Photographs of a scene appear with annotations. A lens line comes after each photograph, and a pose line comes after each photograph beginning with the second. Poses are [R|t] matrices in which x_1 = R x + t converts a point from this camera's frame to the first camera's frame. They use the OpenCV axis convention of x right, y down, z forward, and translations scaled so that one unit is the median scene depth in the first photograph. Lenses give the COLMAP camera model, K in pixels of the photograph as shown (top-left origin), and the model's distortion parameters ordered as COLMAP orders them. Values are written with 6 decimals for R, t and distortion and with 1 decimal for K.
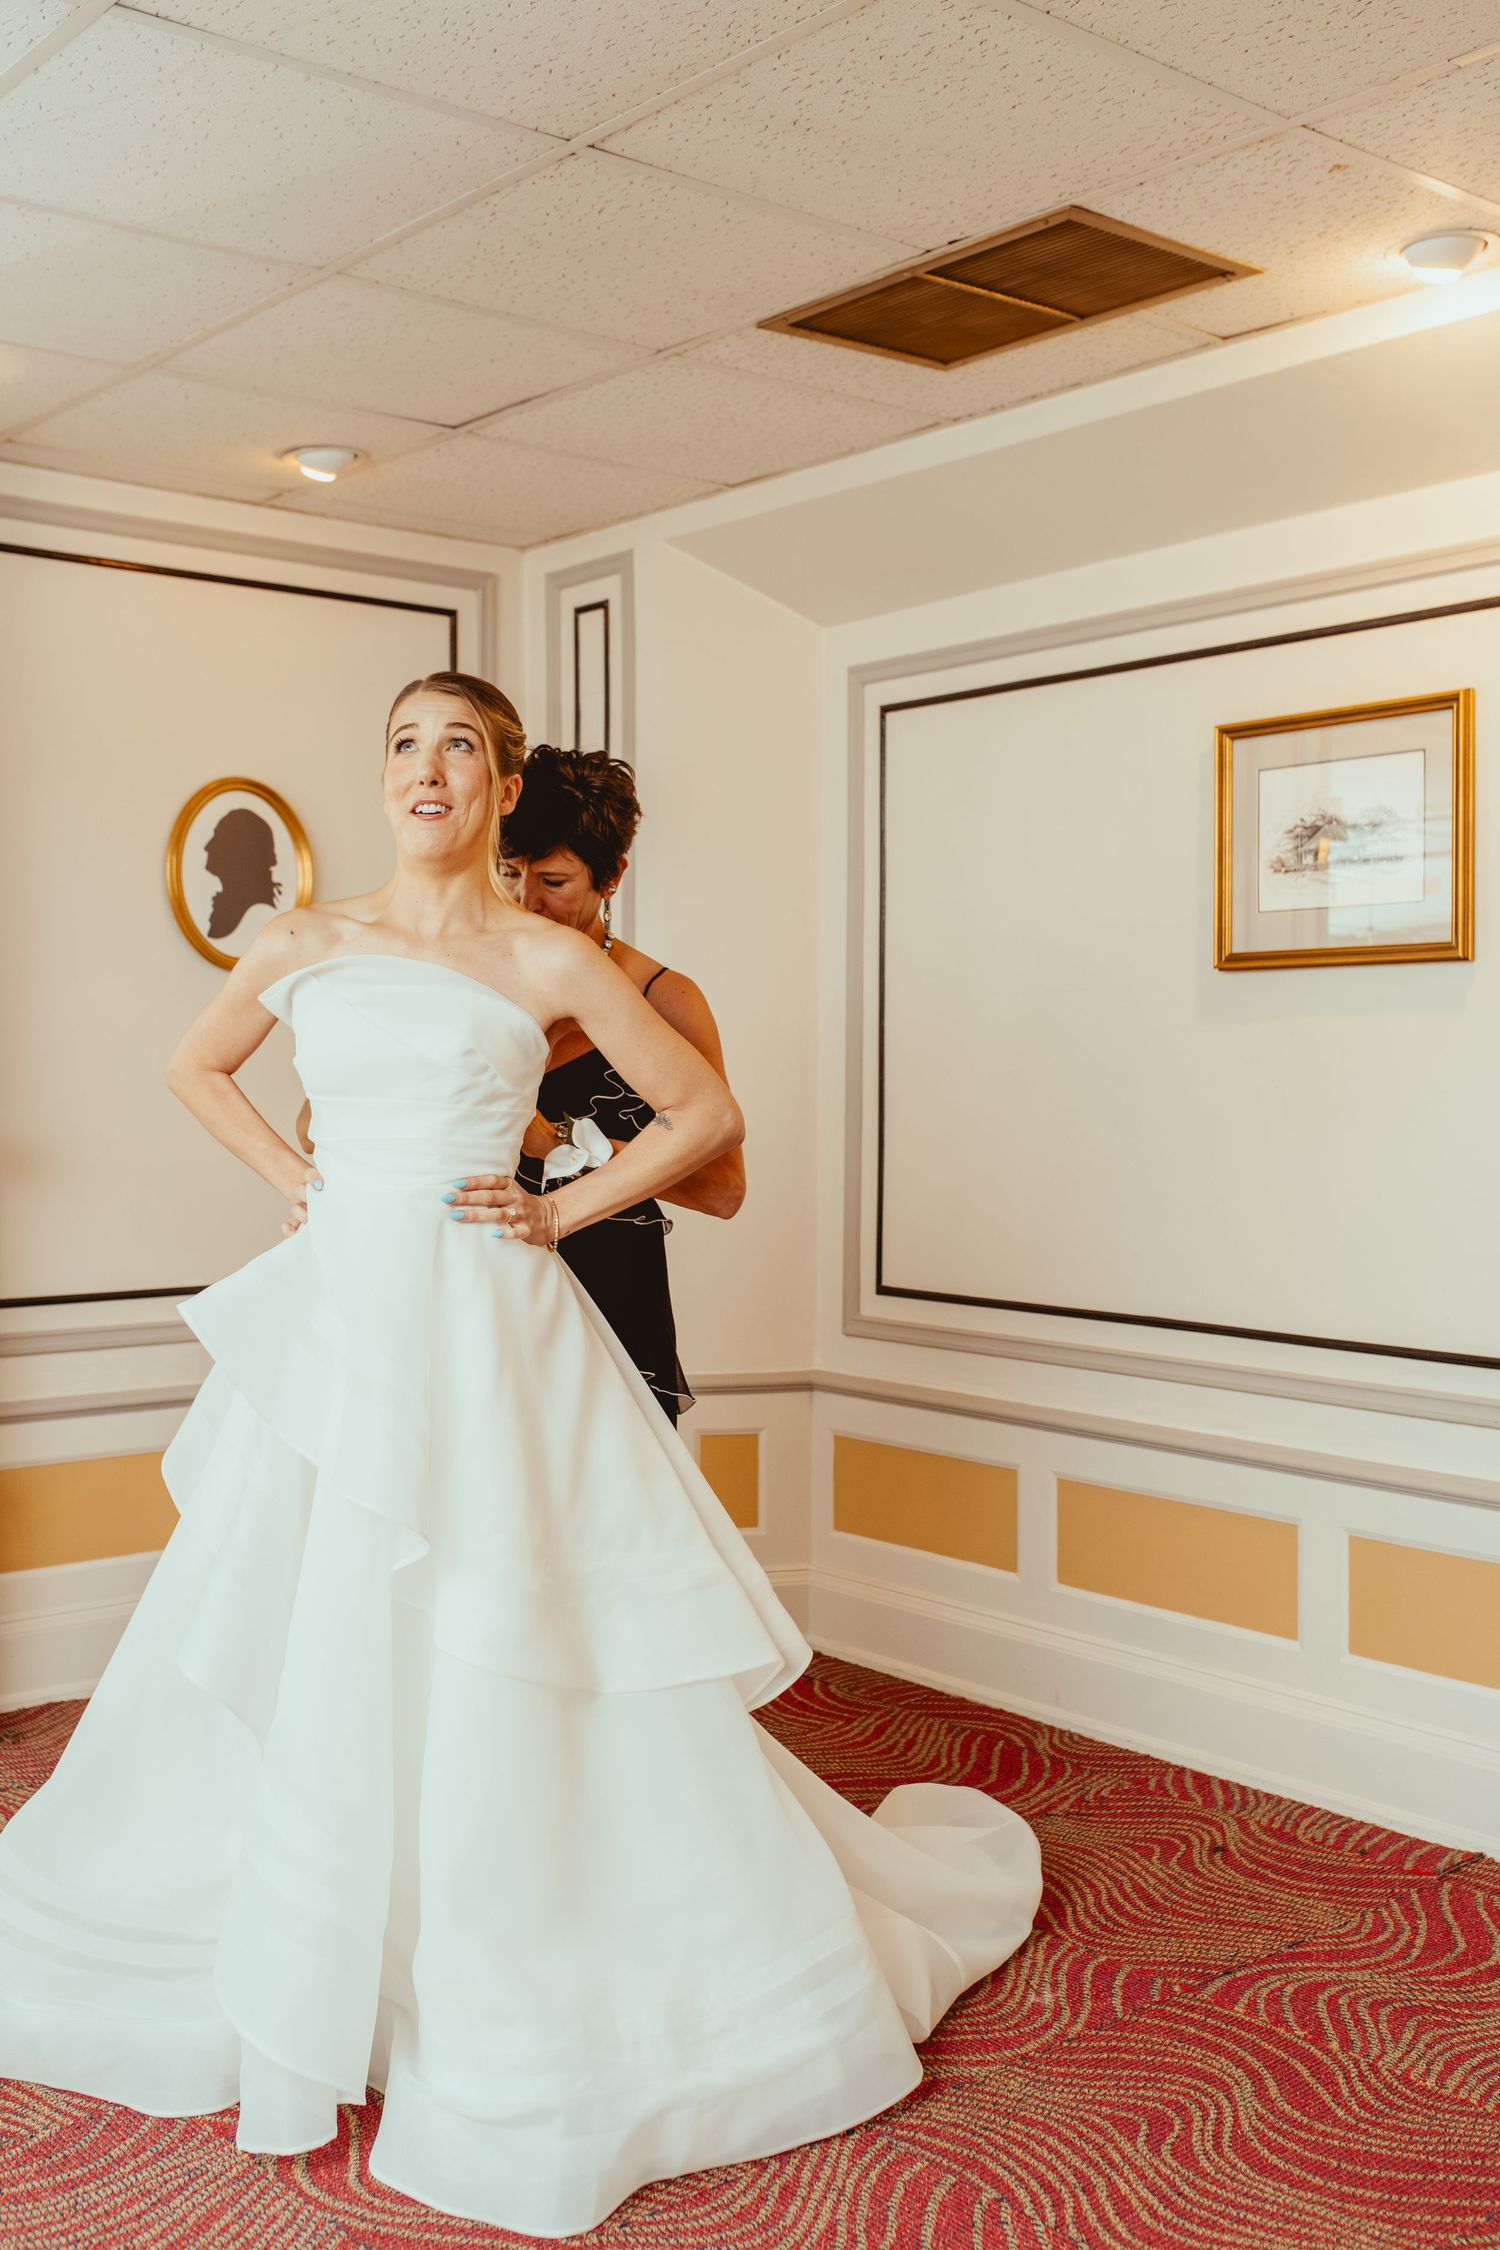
lens RADIAL K [[2247.8, 0, 750.0], [0, 2247.8, 1125.0], [0, 0, 1]] dist [-0.067884, 0.050409]
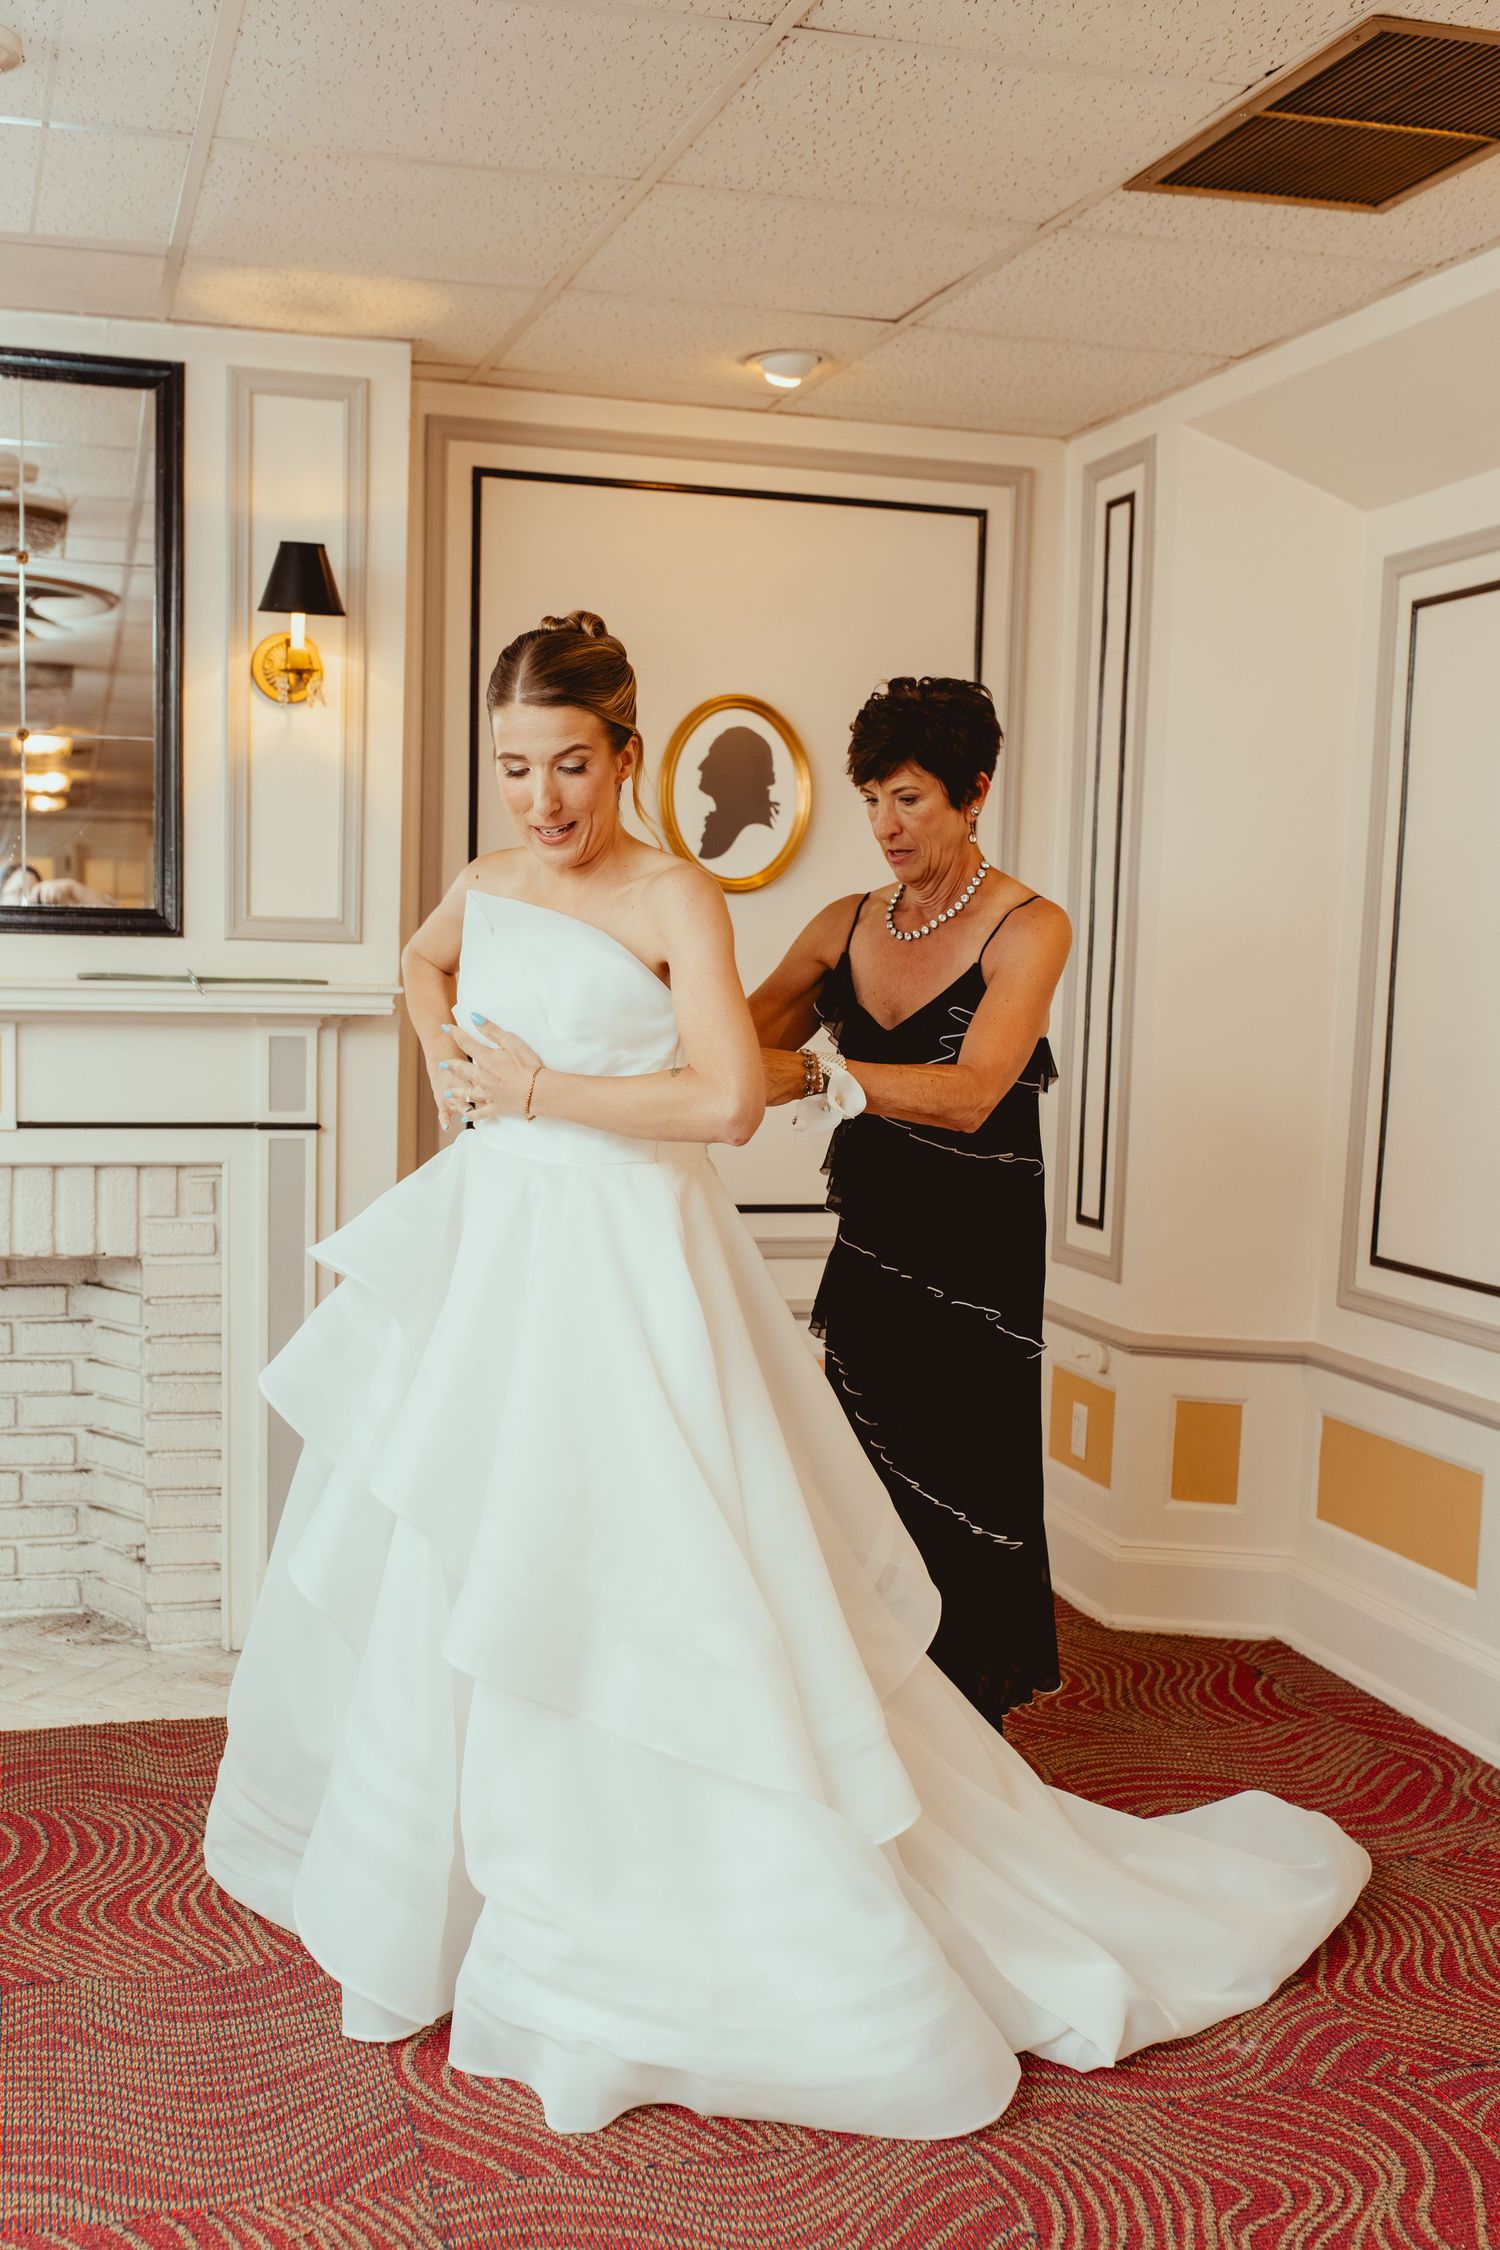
lens RADIAL K [[2360.1, 0, 741.9], [0, 2360.1, 1218.4], [0, 0, 1]] dist [-0.060568, 0.035440]
pose [[0.908940, 0.071296, -0.410785, 0.234456], [-0.038795, 0.995459, 0.086930, -0.016884], [0.415117, -0.063078, 0.907579, 0.046380]]
